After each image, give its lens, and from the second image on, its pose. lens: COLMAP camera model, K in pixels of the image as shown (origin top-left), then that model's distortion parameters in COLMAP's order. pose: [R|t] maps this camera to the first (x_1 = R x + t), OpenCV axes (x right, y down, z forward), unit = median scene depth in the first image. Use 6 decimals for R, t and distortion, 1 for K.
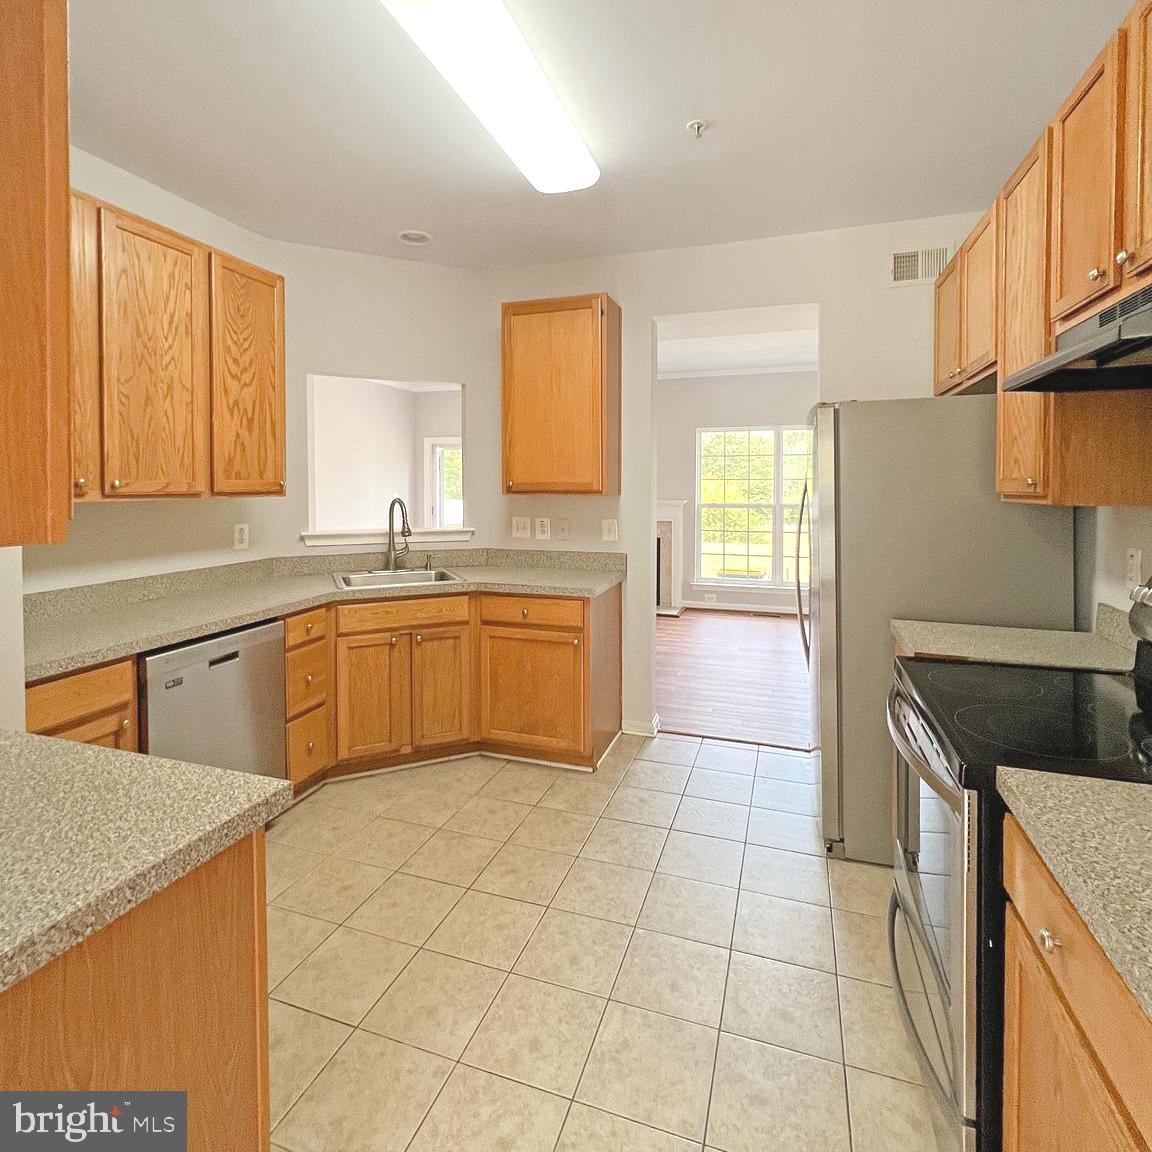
lens RADIAL K [[641.2, 0, 577.0], [0, 641.2, 512.8], [0, 0, 1]] dist [0.002032, -0.000781]
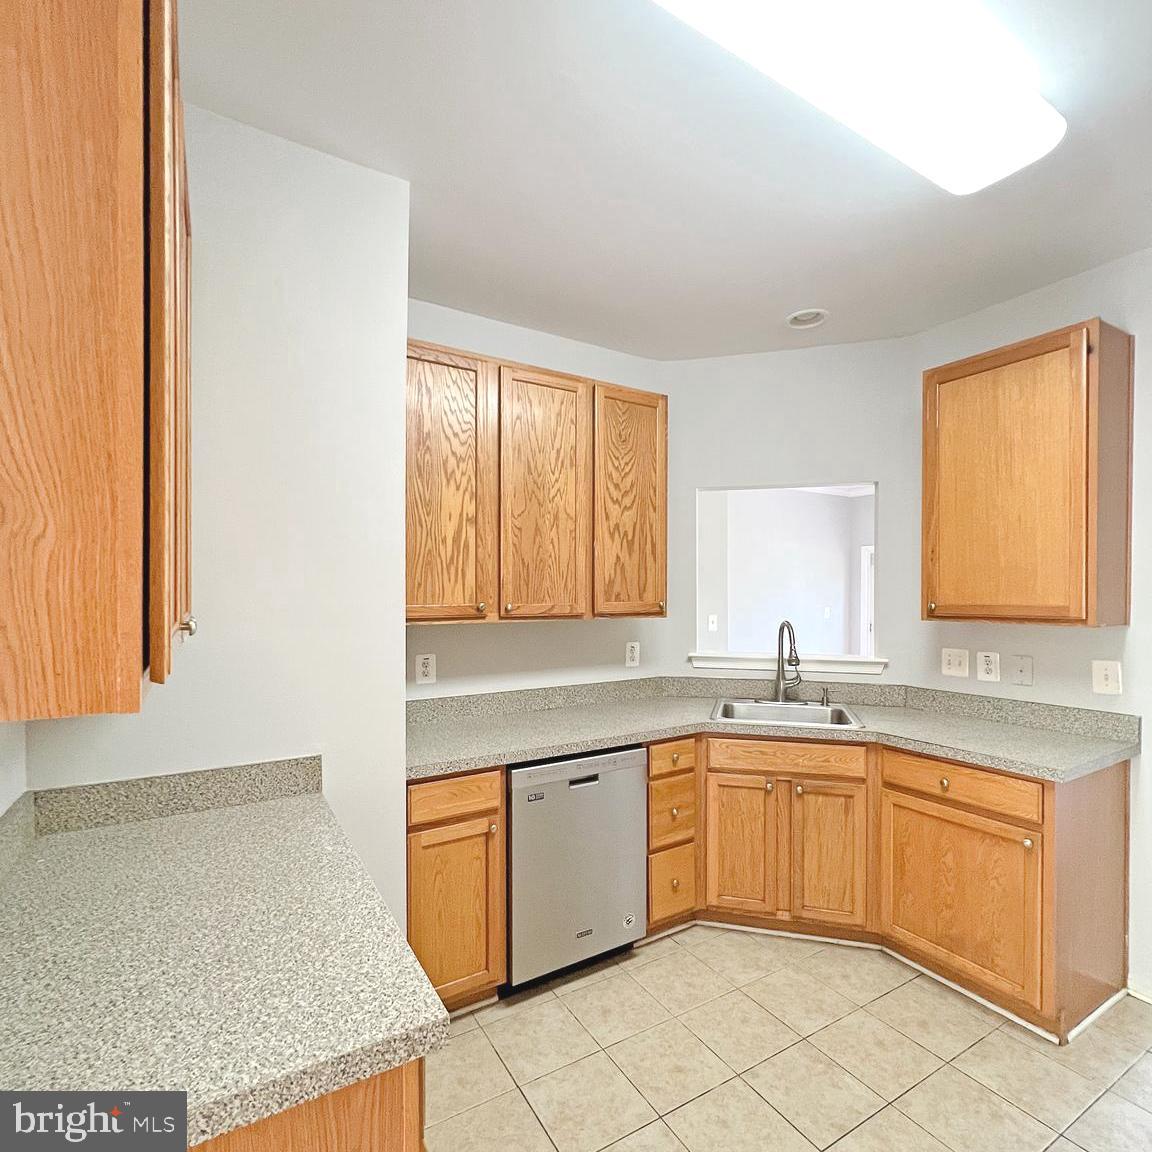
lens RADIAL K [[619.5, 0, 576.4], [0, 619.5, 605.7], [0, 0, 1]] dist [-0.000757, -0.000284]
pose [[0.759160, 0.012617, -0.650782, 0.060720], [-0.026955, 0.999564, -0.012065, -0.029170], [0.650346, 0.026701, 0.759169, 0.193795]]
